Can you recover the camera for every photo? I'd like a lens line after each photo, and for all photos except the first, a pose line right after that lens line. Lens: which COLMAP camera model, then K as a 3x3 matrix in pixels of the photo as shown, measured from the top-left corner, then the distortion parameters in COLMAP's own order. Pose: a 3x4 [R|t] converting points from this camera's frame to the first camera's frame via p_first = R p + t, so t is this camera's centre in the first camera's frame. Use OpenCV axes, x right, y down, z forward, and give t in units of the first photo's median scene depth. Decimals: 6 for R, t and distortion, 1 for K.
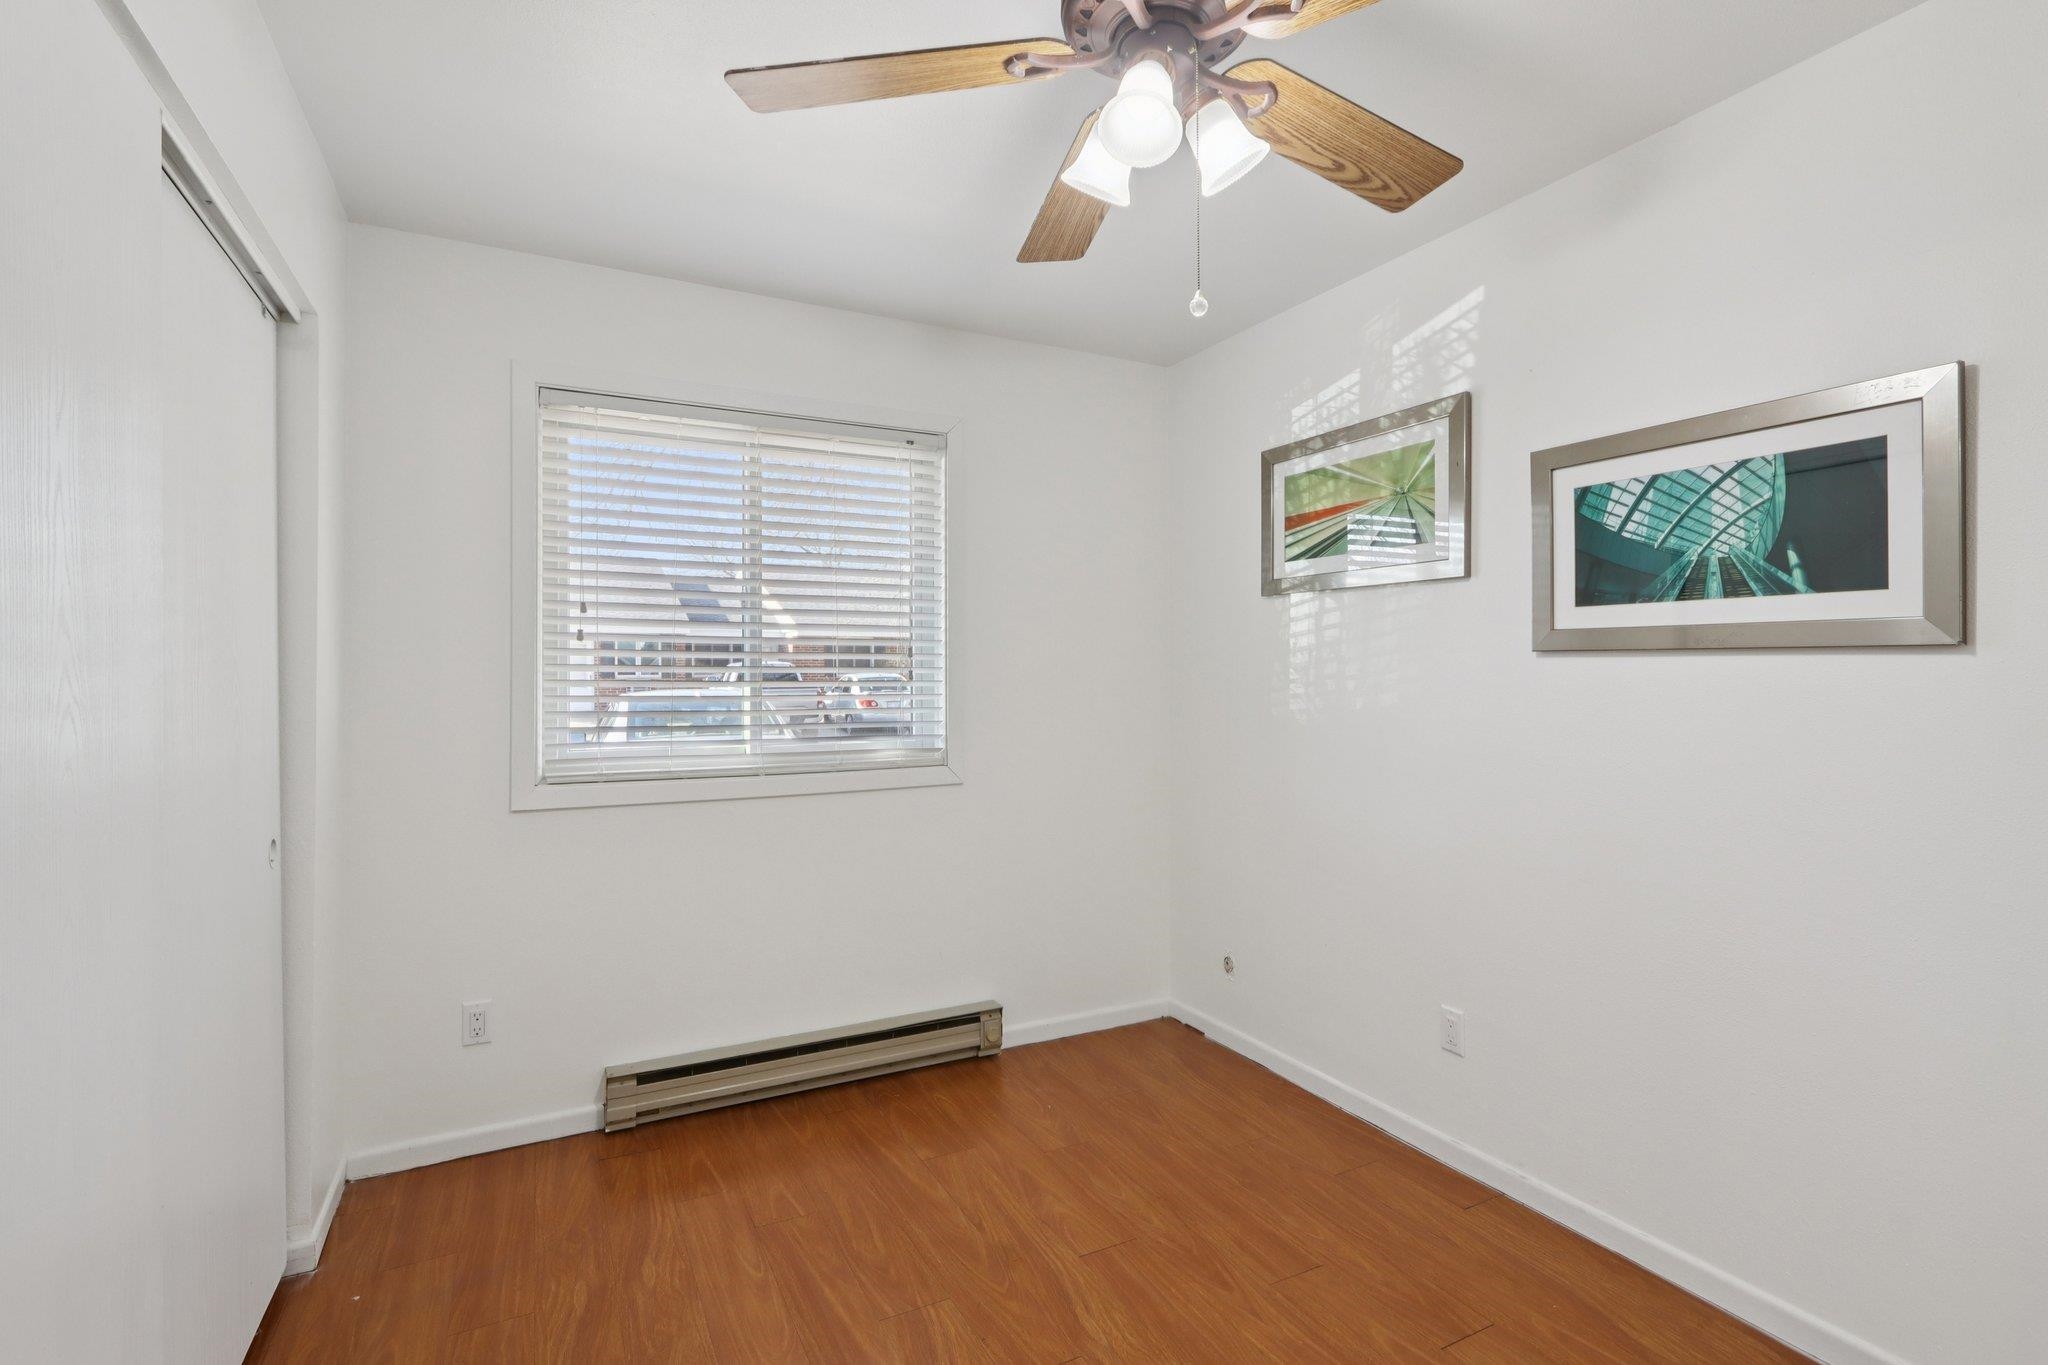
lens RADIAL K [[943.8, 0, 1008.1], [0, 943.8, 676.1], [0, 0, 1]] dist [-0.003419, -0.000139]
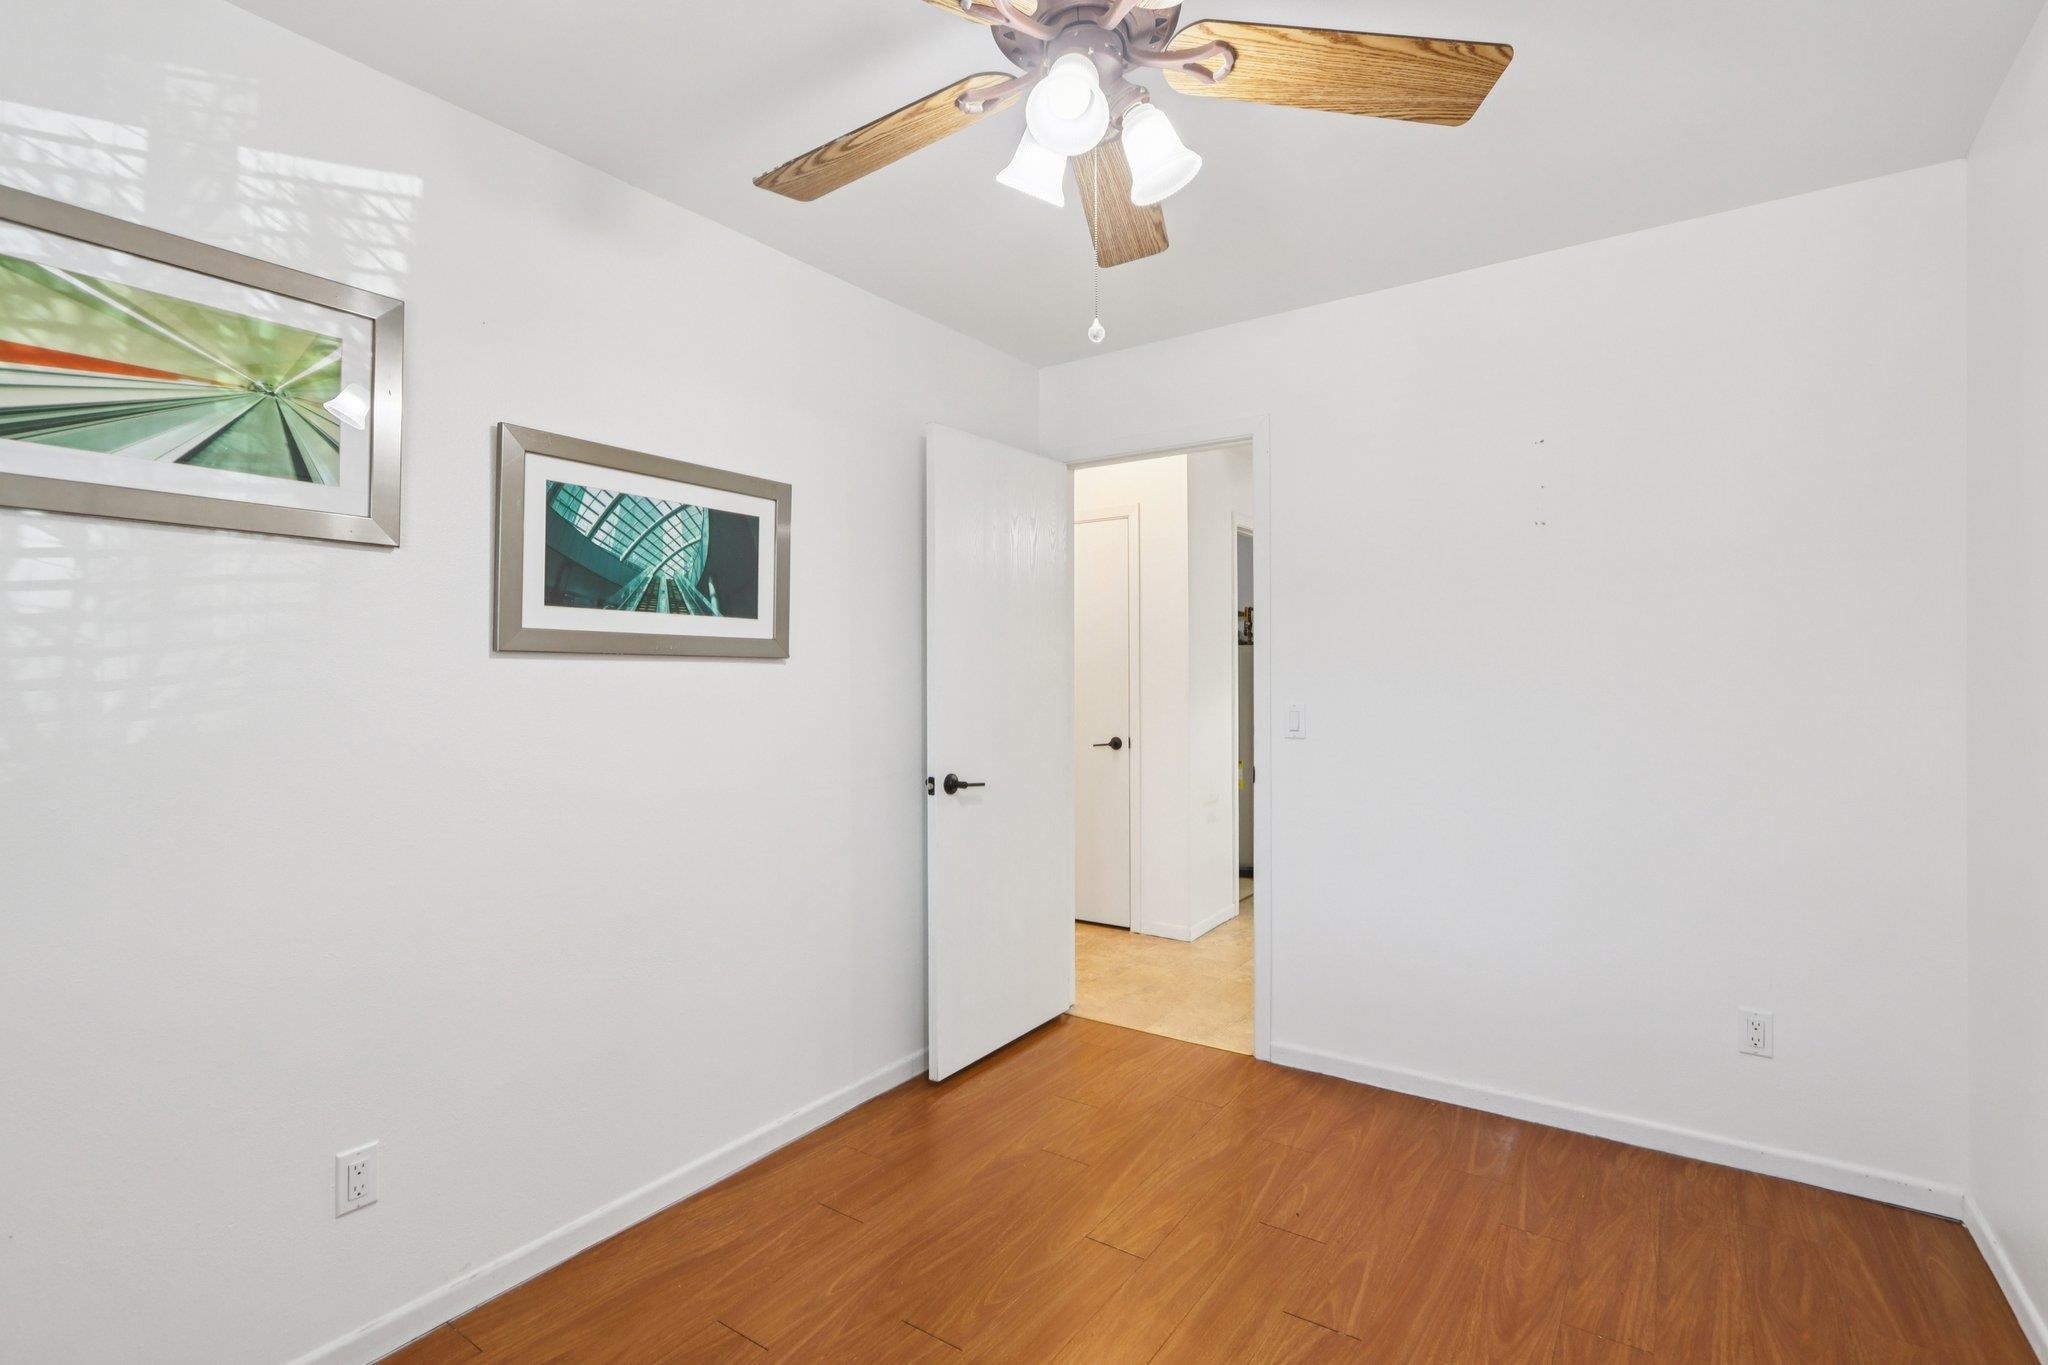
lens RADIAL K [[976.0, 0, 1017.5], [0, 976.0, 692.0], [0, 0, 1]] dist [-0.004235, 0.001179]
pose [[-0.475792, -0.001737, 0.879556, -0.502952], [0.017052, 0.999792, 0.011199, 0.010600], [-0.879392, 0.020327, -0.475663, 1.098225]]
